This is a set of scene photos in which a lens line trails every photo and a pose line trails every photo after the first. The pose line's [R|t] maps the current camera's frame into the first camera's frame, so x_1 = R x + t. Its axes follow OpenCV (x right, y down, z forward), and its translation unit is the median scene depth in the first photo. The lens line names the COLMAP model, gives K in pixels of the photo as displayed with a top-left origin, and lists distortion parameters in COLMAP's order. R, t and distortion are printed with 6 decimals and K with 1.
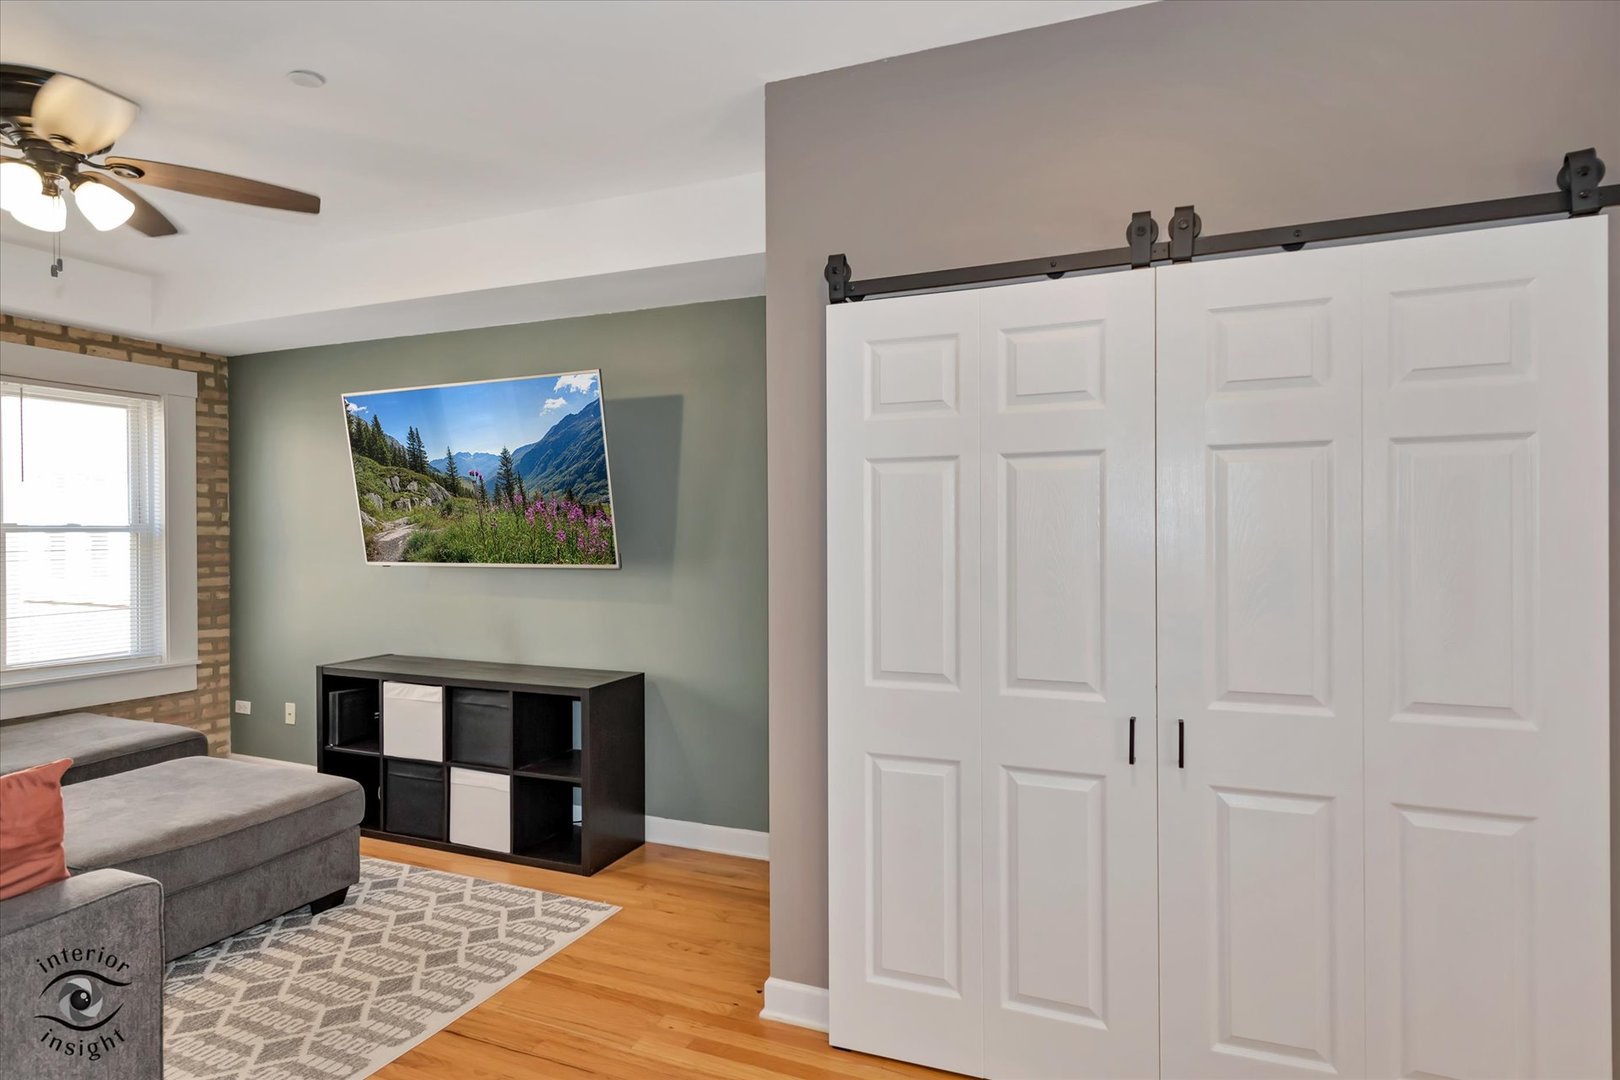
lens RADIAL K [[872.7, 0, 817.2], [0, 872.7, 544.0], [0, 0, 1]] dist [0.000207, -0.000115]
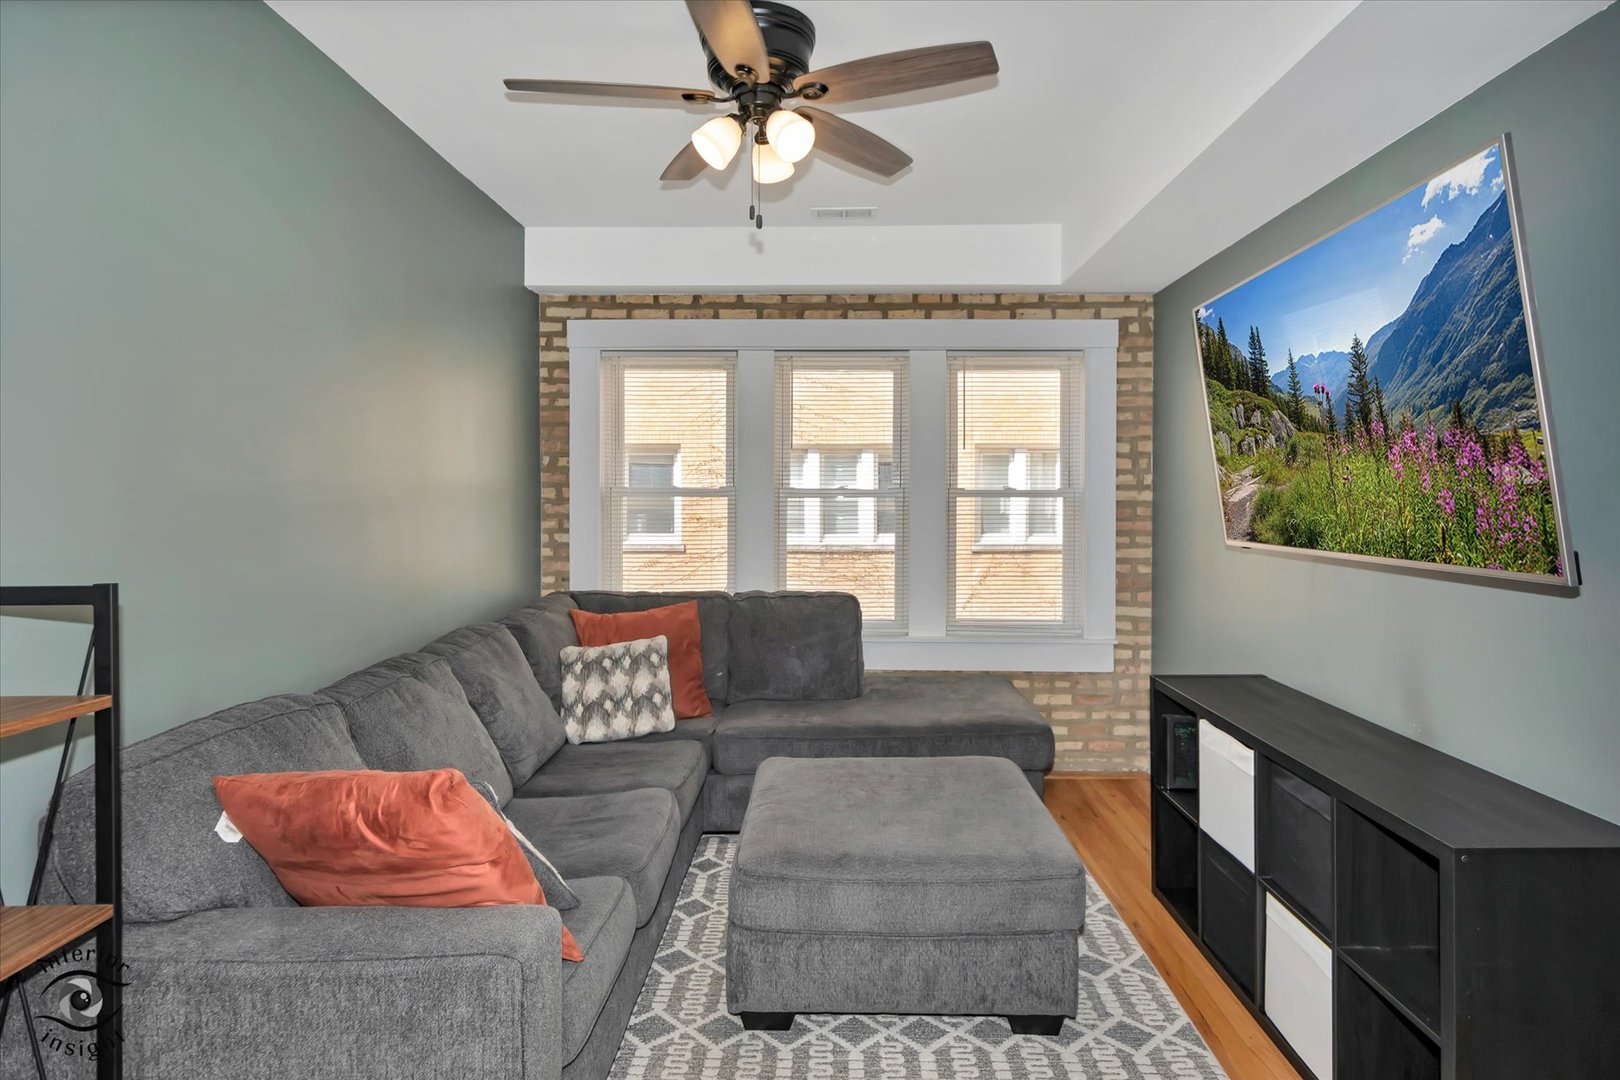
lens RADIAL K [[894.2, 0, 839.9], [0, 894.2, 499.3], [0, 0, 1]] dist [0.005320, 0.000987]
pose [[0.390715, 0.003003, -0.920507, 0.032887], [-0.015489, 0.999875, -0.003313, -0.004687], [0.920381, 0.015553, 0.390712, 0.487408]]
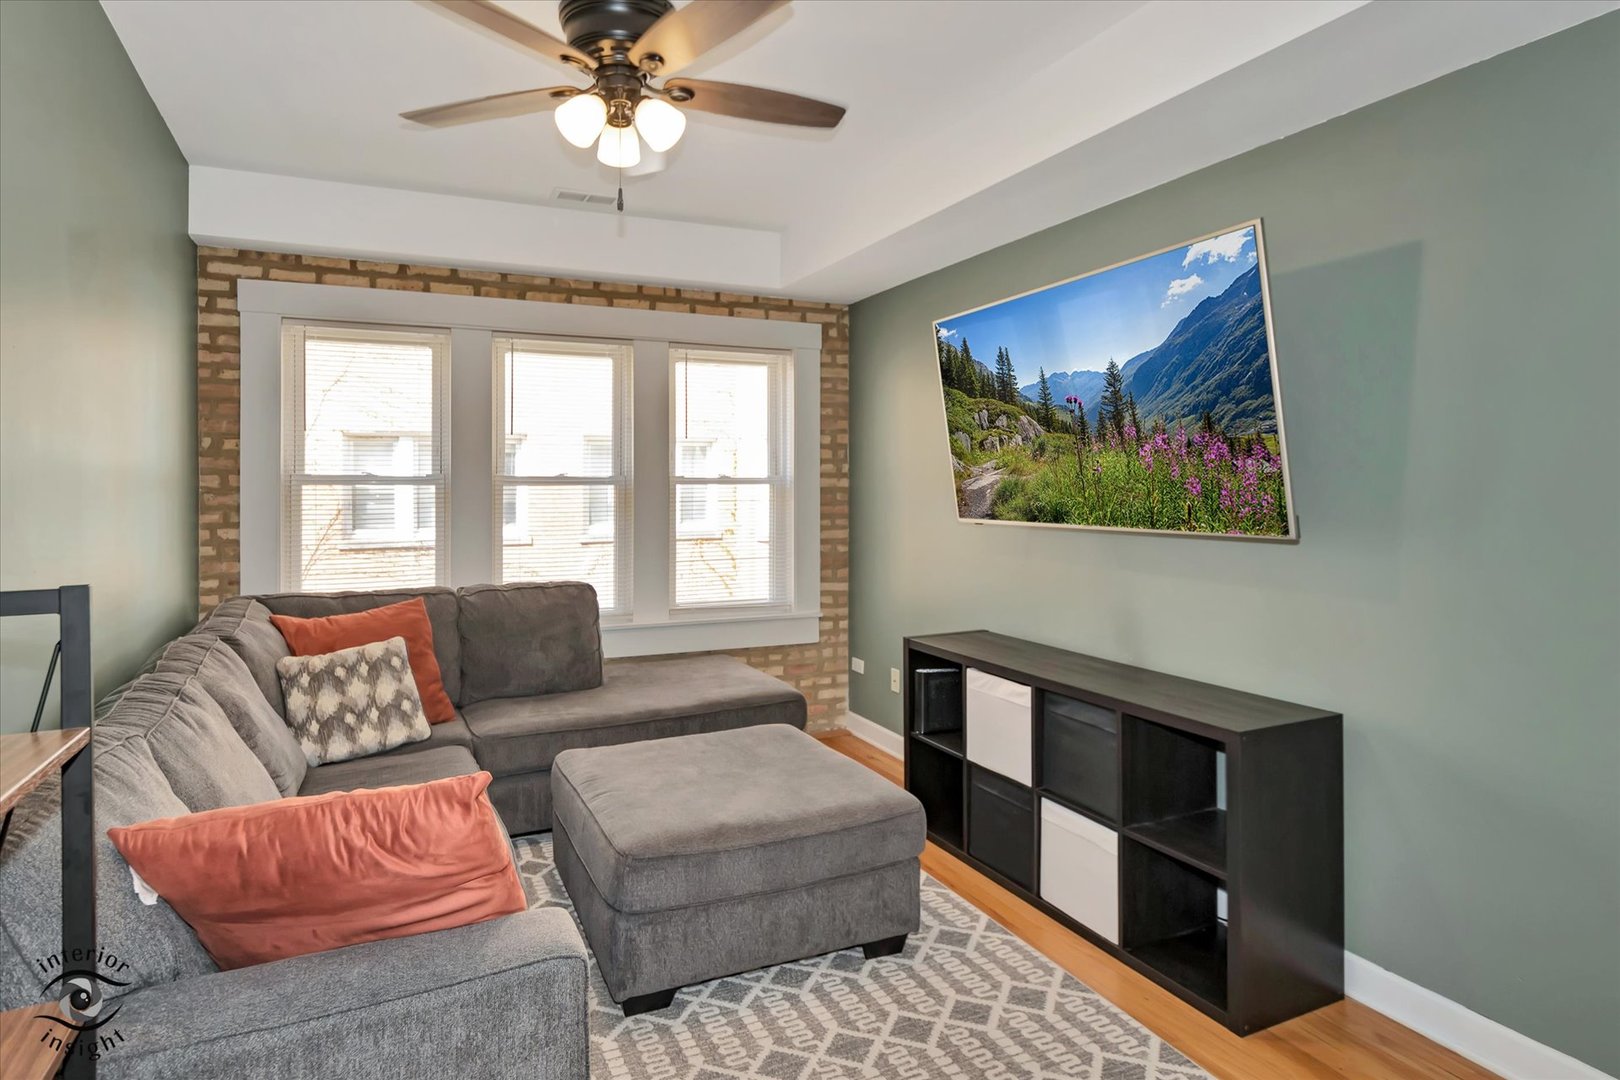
lens RADIAL K [[894.9, 0, 784.0], [0, 894.9, 481.1], [0, 0, 1]] dist [0.000888, 0.002263]
pose [[0.734735, -0.004699, -0.678338, -0.061871], [-0.008420, 0.999836, -0.016046, 0.000140], [0.678302, 0.017501, 0.734575, 0.284989]]
